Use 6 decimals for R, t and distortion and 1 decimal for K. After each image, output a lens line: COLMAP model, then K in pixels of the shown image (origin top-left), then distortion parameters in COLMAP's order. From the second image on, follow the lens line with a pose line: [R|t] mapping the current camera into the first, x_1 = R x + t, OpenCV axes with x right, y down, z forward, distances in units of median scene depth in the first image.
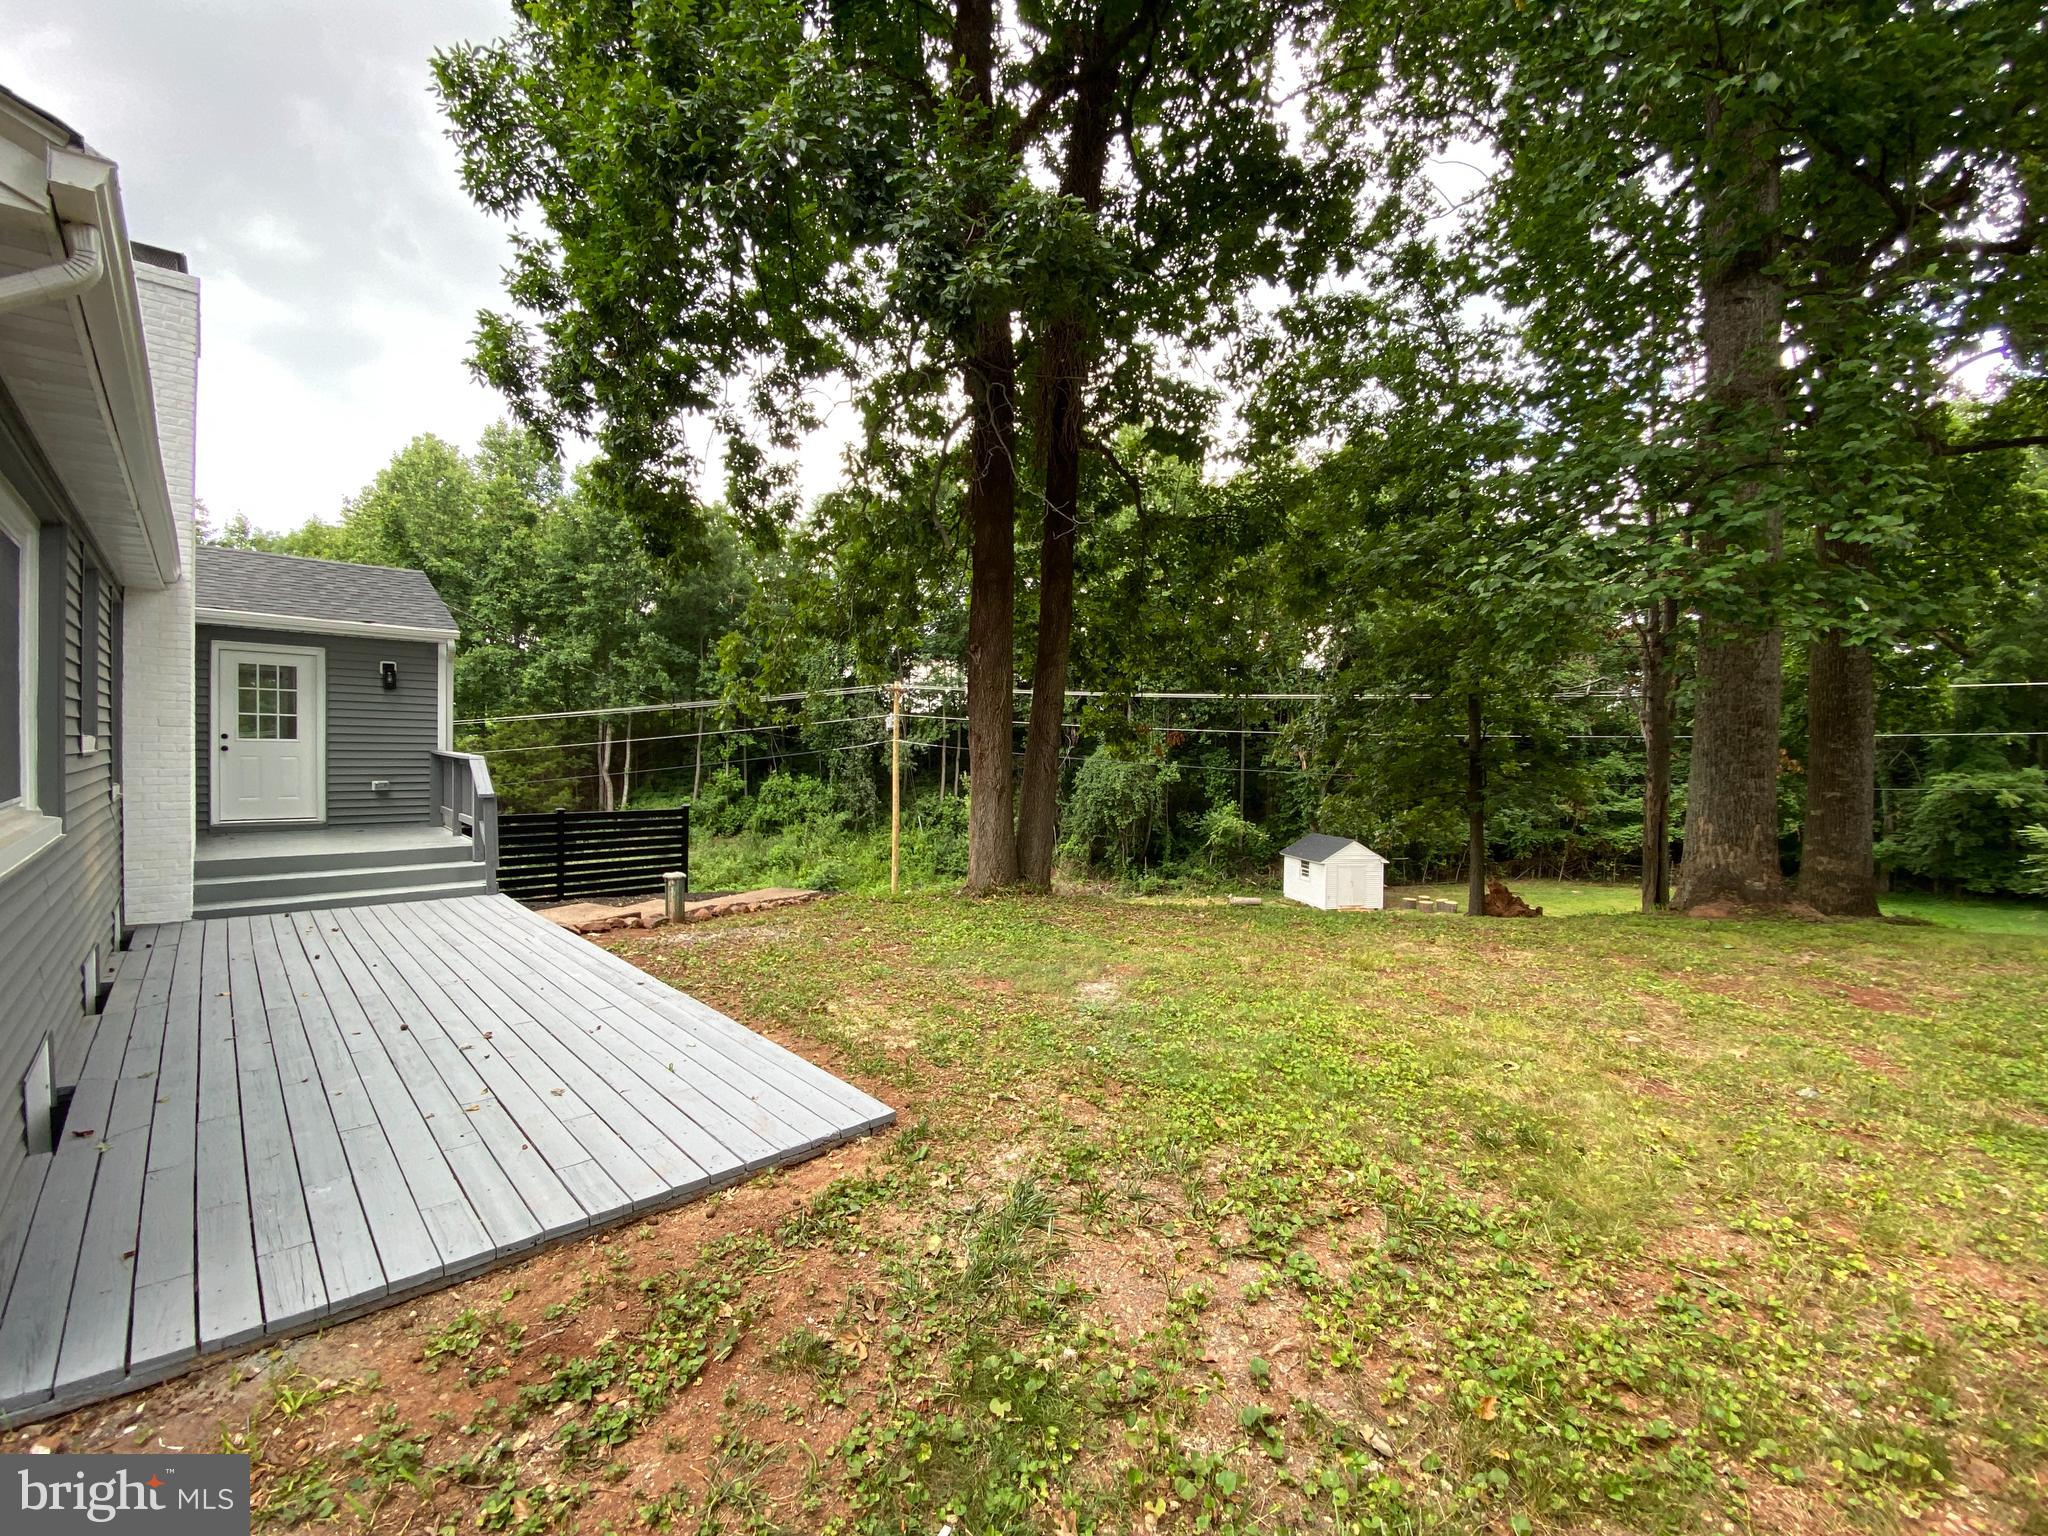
lens RADIAL K [[831.8, 0, 1024.0], [0, 831.8, 768.0], [0, 0, 1]] dist [0.042608, -0.034630]
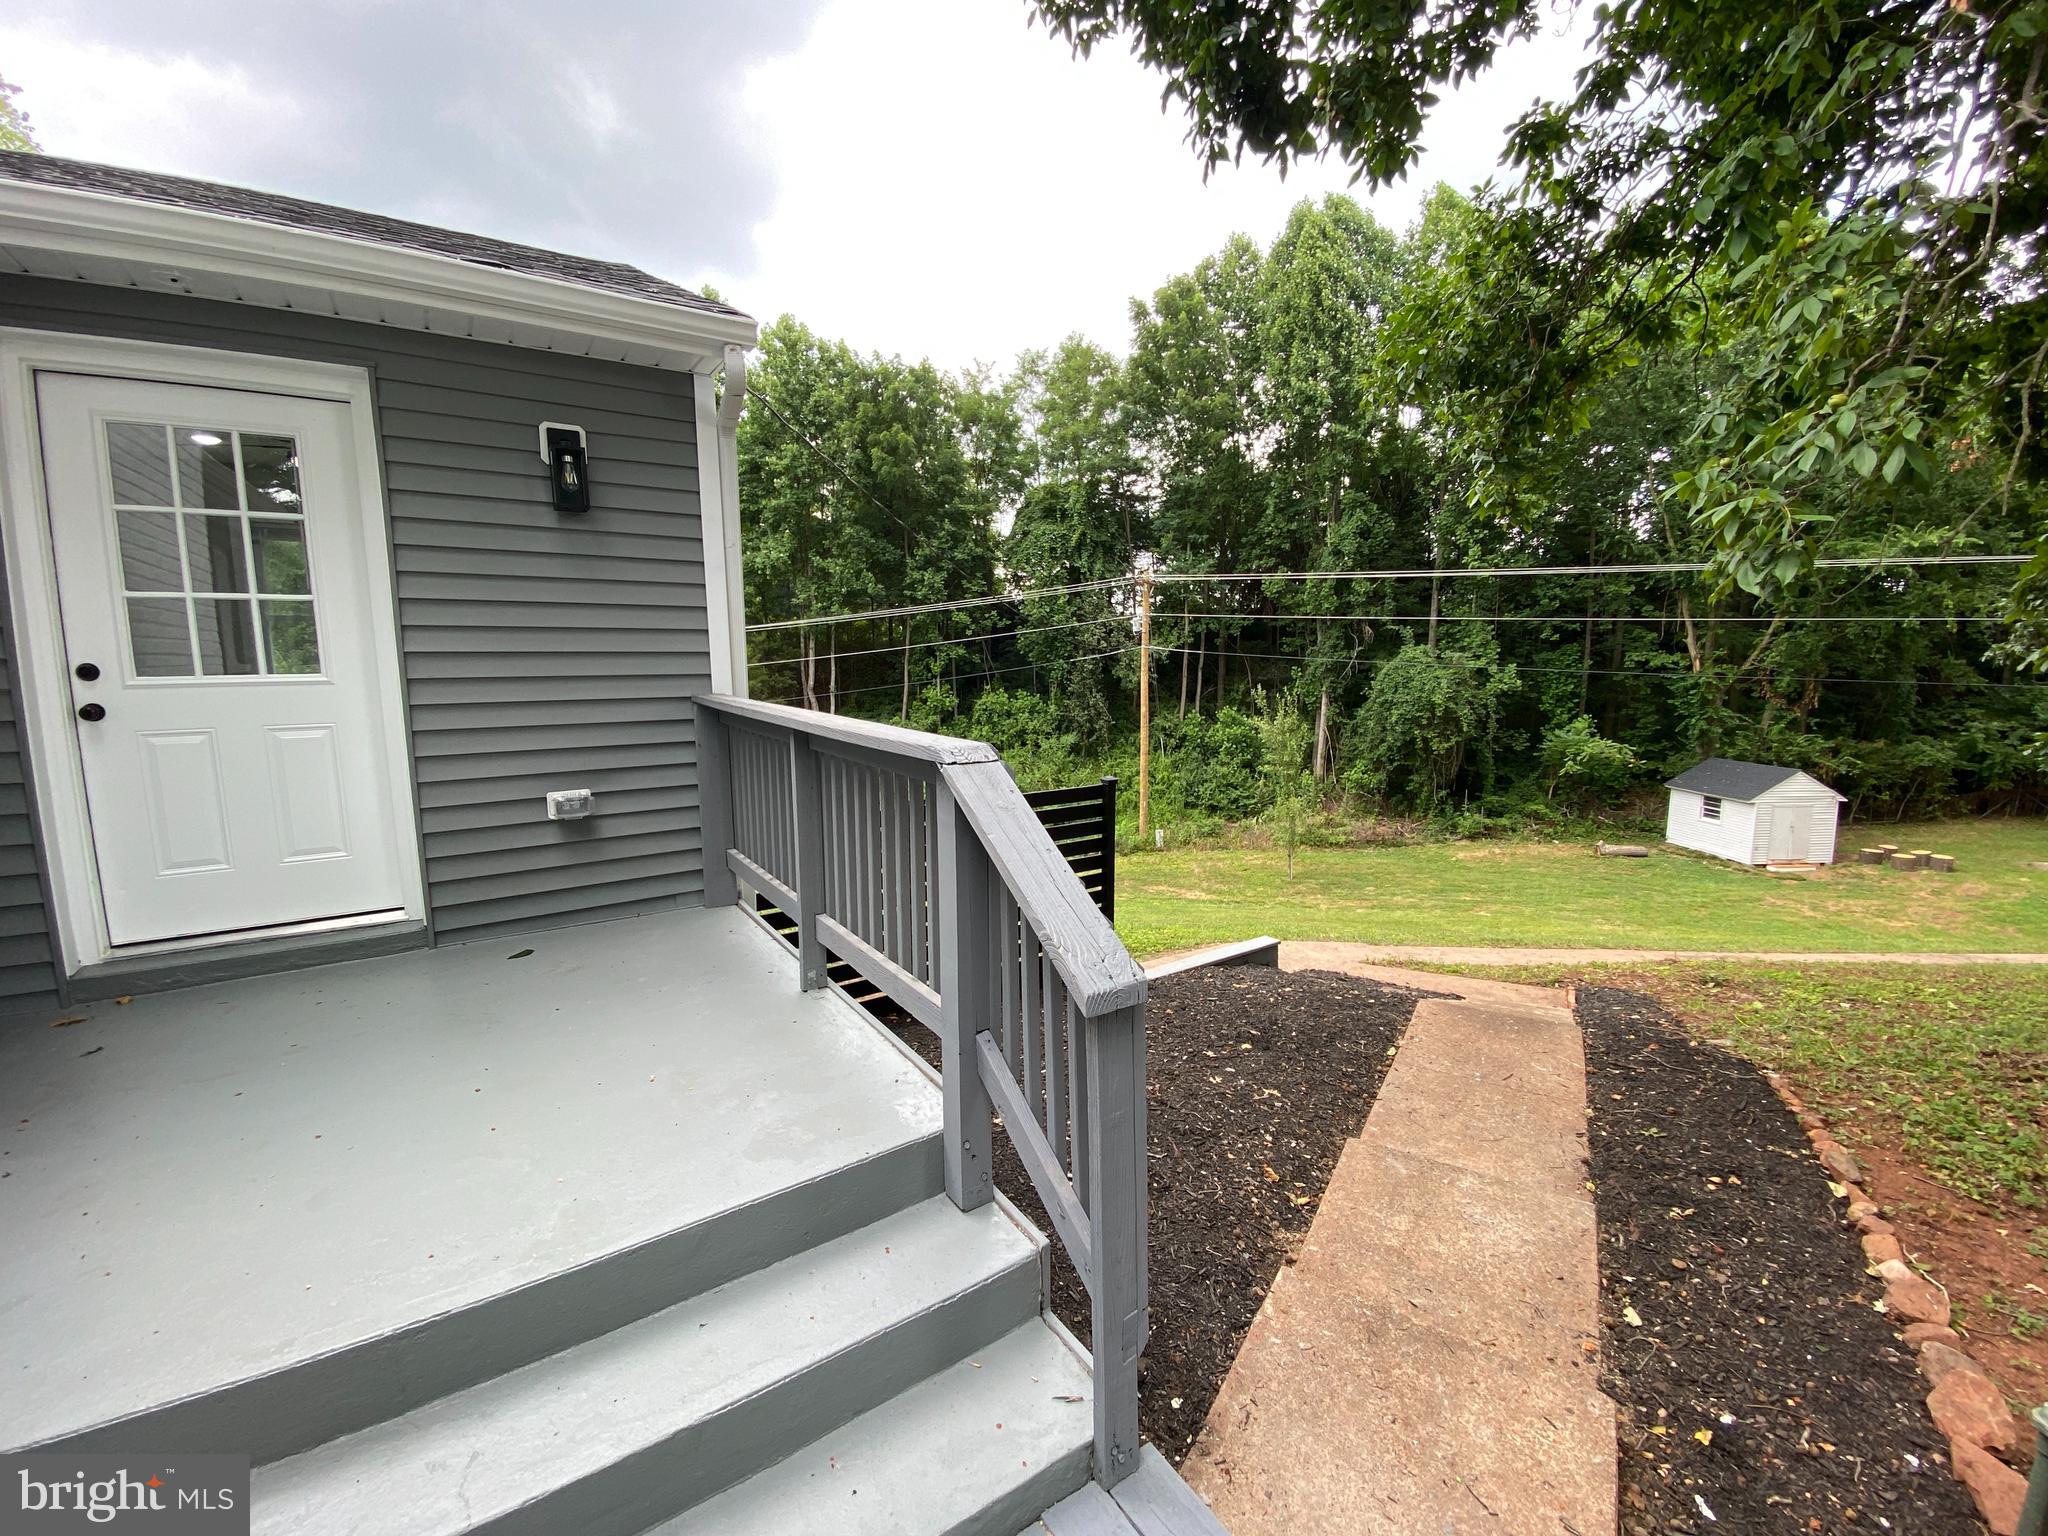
lens RADIAL K [[831.8, 0, 1024.0], [0, 831.8, 768.0], [0, 0, 1]] dist [0.042608, -0.034630]
pose [[0.985023, -0.001068, -0.172420, -0.128805], [0.020121, 0.993861, 0.108793, -0.006531], [0.171245, -0.110633, 0.978997, 0.172387]]
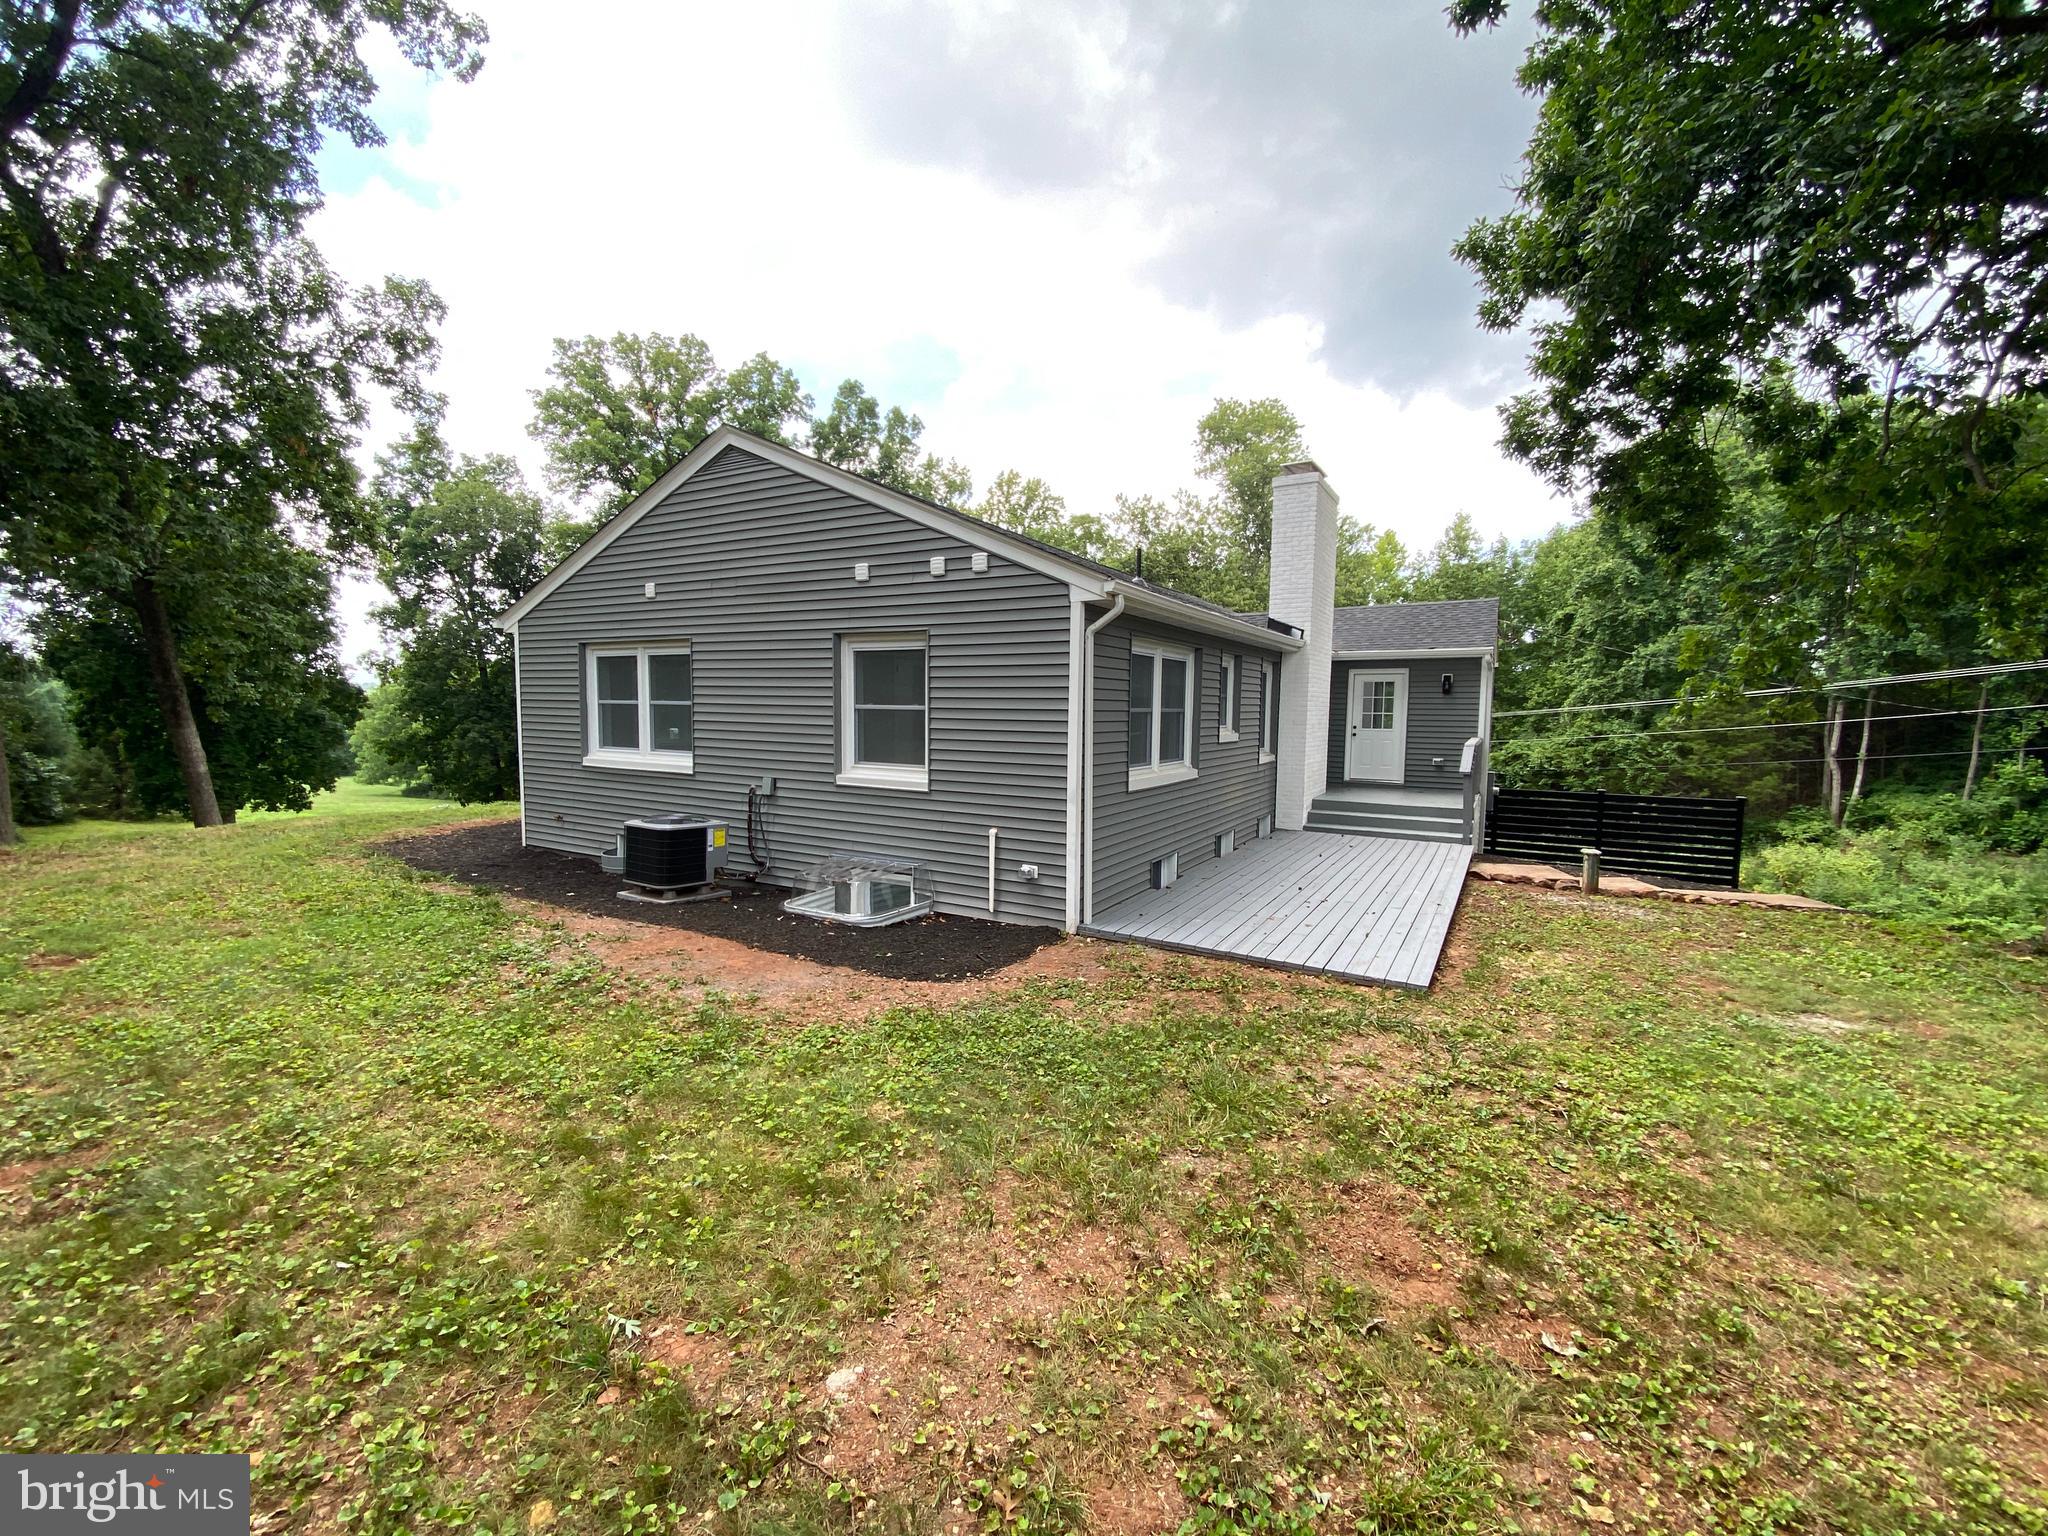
lens RADIAL K [[831.8, 0, 1024.0], [0, 831.8, 768.0], [0, 0, 1]] dist [0.042608, -0.034630]
pose [[0.267213, 0.056547, -0.961977, 0.103586], [-0.026910, 0.998325, 0.051208, -0.005496], [0.963262, 0.012203, 0.268288, -0.014447]]
